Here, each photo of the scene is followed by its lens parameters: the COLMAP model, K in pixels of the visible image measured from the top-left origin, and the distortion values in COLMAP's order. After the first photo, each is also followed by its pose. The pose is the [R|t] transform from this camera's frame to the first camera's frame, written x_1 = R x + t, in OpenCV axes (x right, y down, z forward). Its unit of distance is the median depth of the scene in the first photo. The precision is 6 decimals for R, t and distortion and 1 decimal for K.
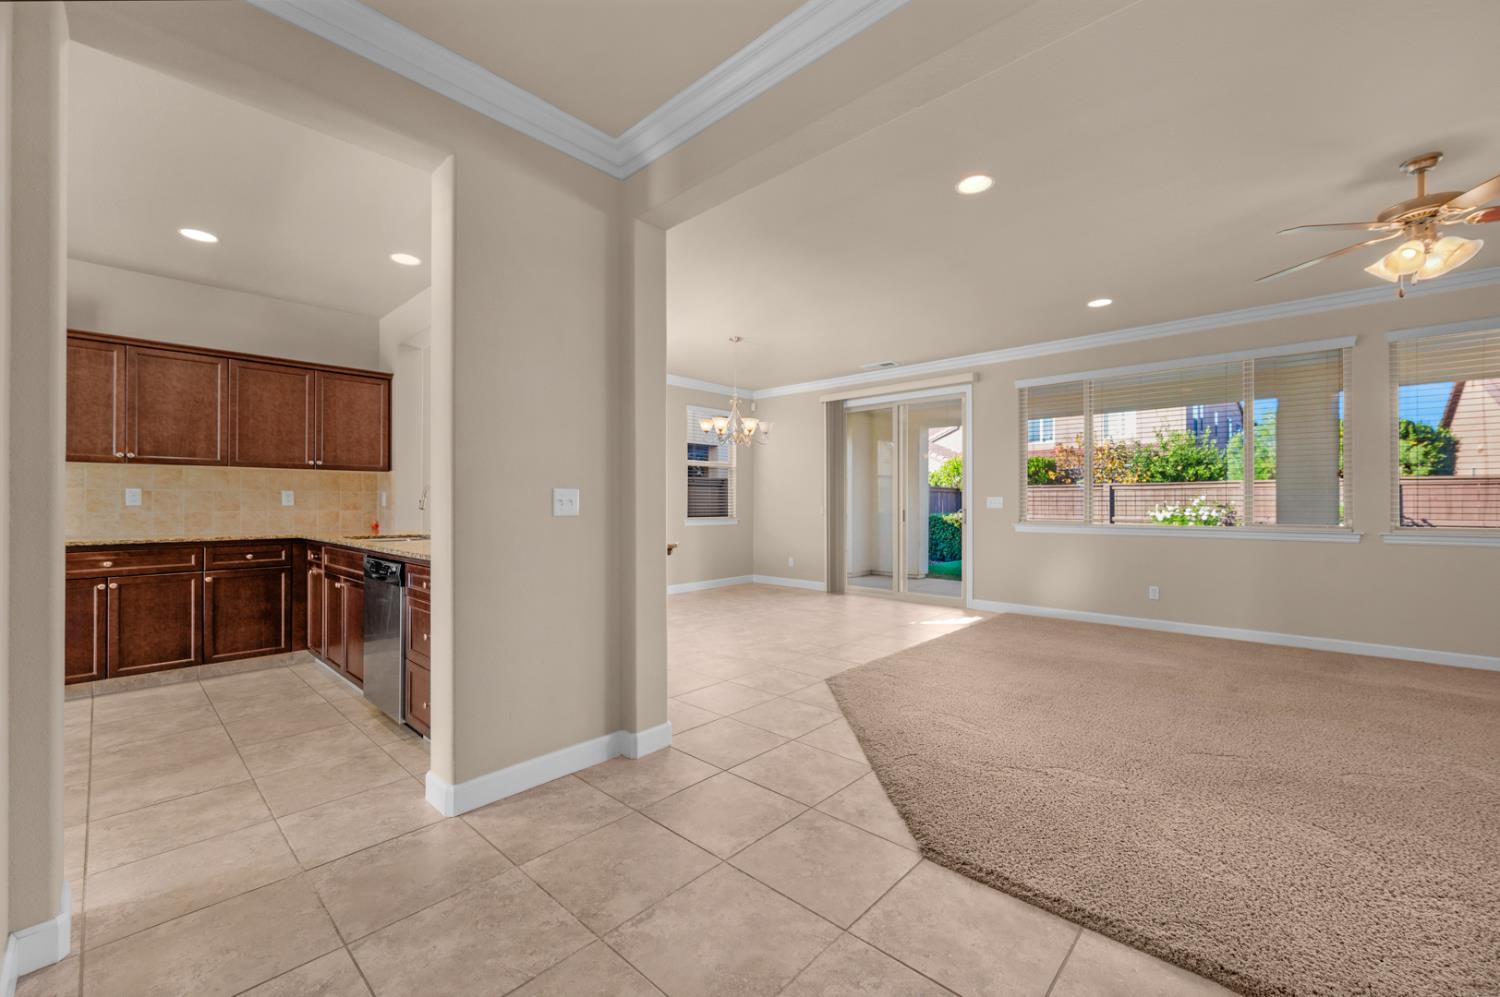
lens RADIAL K [[599.0, 0, 737.7], [0, 599.0, 497.9], [0, 0, 1]] dist [0.015938, -0.000132]
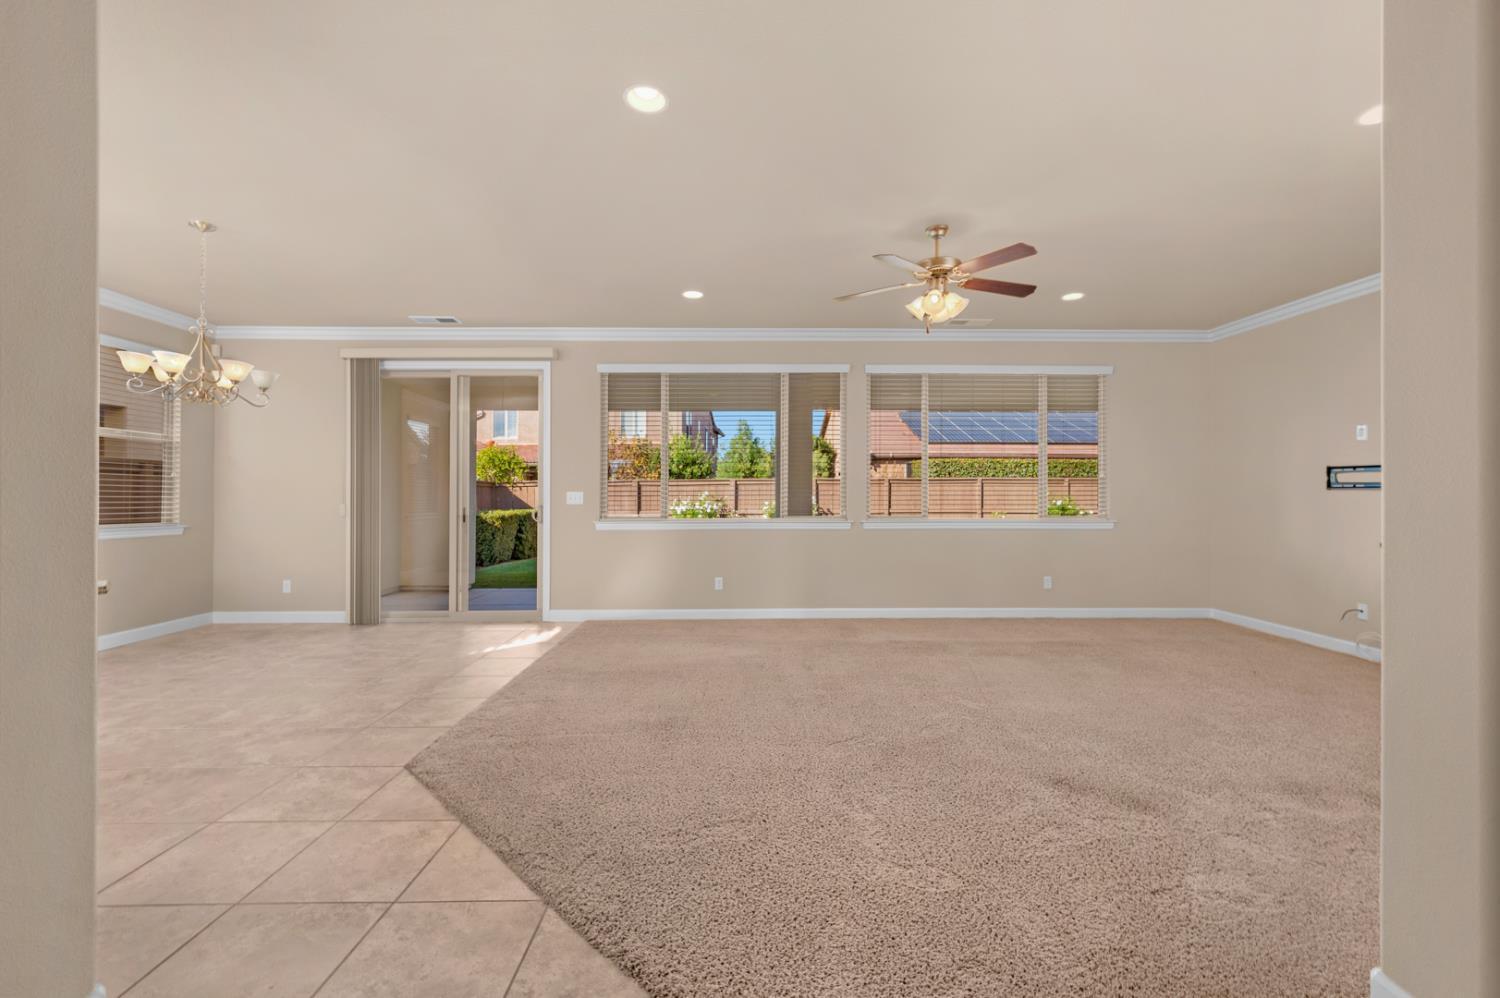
lens RADIAL K [[621.8, 0, 697.2], [0, 621.8, 488.2], [0, 0, 1]] dist [0.011376, -0.000060]
pose [[0.731550, 0.008061, 0.681740, -0.088899], [-0.003179, 0.999960, -0.008412, 0.000324], [-0.681780, 0.003986, 0.731546, 0.272253]]
